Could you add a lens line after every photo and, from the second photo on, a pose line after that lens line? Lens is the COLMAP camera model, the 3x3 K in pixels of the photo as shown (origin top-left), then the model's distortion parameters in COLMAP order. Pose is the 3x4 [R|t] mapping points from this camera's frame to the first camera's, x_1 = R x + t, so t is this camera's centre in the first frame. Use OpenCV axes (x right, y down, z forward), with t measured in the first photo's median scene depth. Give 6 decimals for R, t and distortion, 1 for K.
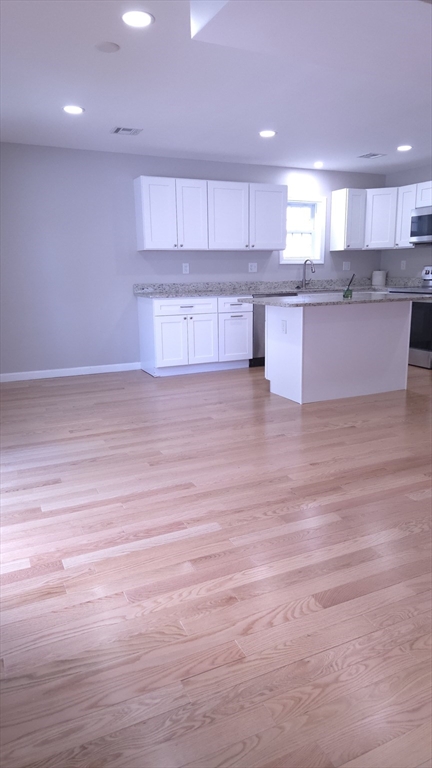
lens RADIAL K [[512.8, 0, 216.0], [0, 512.8, 384.0], [0, 0, 1]] dist [0.054086, -0.059845]
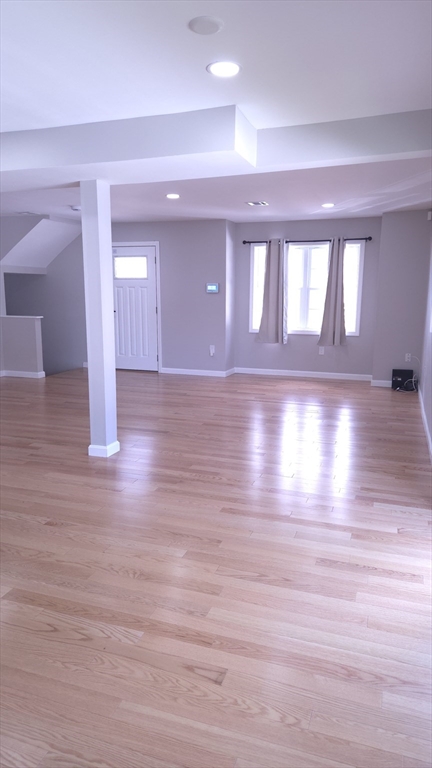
lens RADIAL K [[512.8, 0, 216.0], [0, 512.8, 384.0], [0, 0, 1]] dist [0.054086, -0.059845]
pose [[-0.719059, -0.117586, 0.684929, -0.623542], [0.154202, 0.934017, 0.322234, -0.344910], [-0.677625, 0.337322, -0.653481, 1.325380]]
